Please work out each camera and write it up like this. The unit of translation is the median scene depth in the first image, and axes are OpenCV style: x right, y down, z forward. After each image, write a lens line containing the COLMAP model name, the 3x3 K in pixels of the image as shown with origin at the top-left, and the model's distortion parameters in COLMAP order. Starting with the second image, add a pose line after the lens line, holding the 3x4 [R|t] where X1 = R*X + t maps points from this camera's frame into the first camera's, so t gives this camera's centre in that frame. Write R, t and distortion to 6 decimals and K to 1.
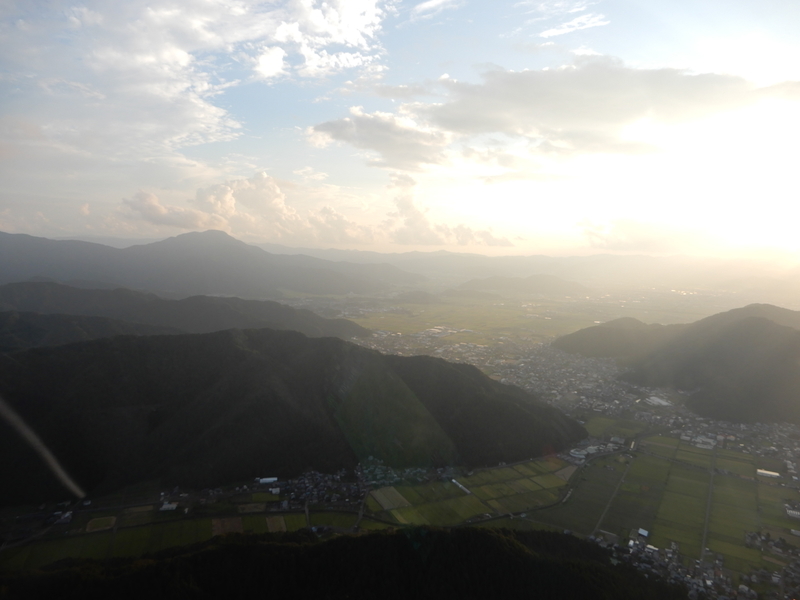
lens RADIAL K [[556.8, 0, 402.9], [0, 556.8, 308.4], [0, 0, 1]] dist [0.005478, 0.001584]
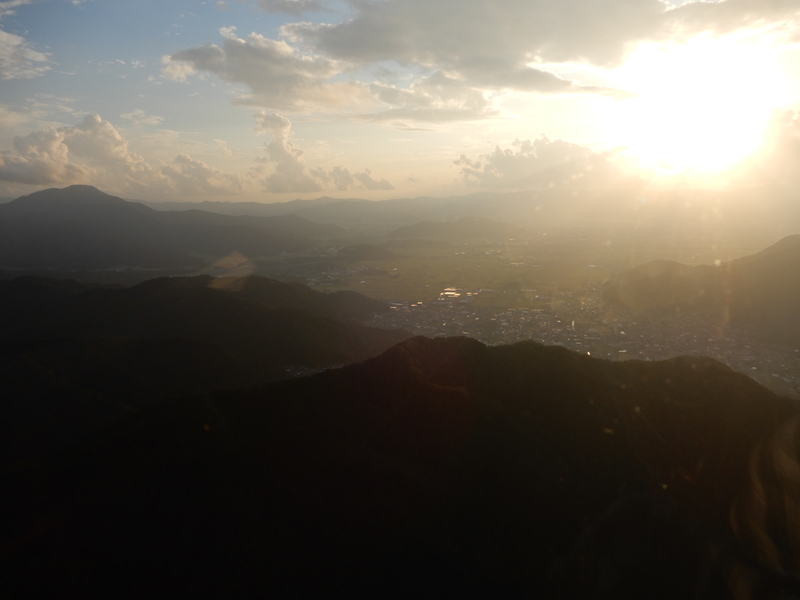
lens RADIAL K [[514.0, 0, 401.1], [0, 514.0, 354.7], [0, 0, 1]] dist [0.006837, 0.005811]
pose [[0.962075, -0.128553, 0.240593, -0.054368], [0.078992, 0.975495, 0.205354, -0.008758], [-0.261096, -0.178561, 0.948654, 0.060469]]
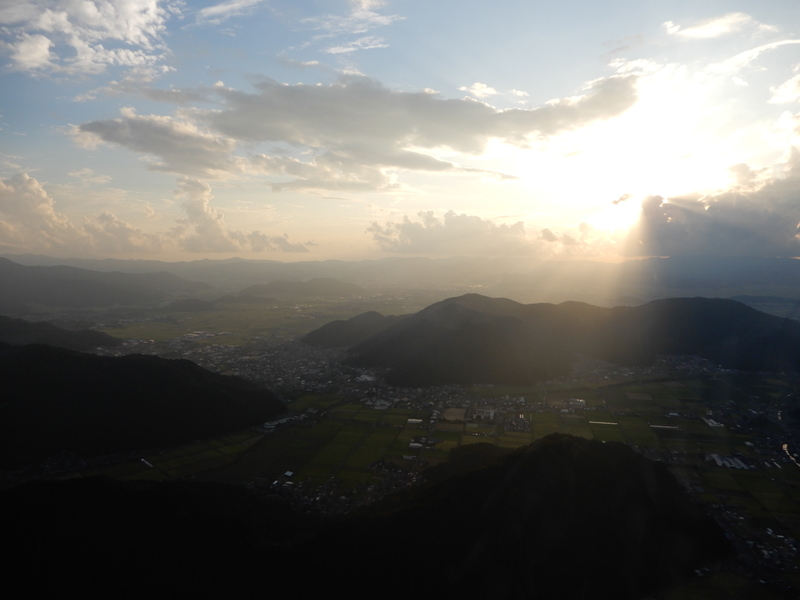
lens RADIAL K [[570.4, 0, 394.3], [0, 570.4, 273.3], [0, 0, 1]] dist [0.002807, 0.007094]
pose [[0.948848, -0.032437, 0.314063, 0.020517], [0.056152, 0.996188, -0.066758, 0.004319], [-0.310700, 0.080978, 0.947052, -0.023113]]
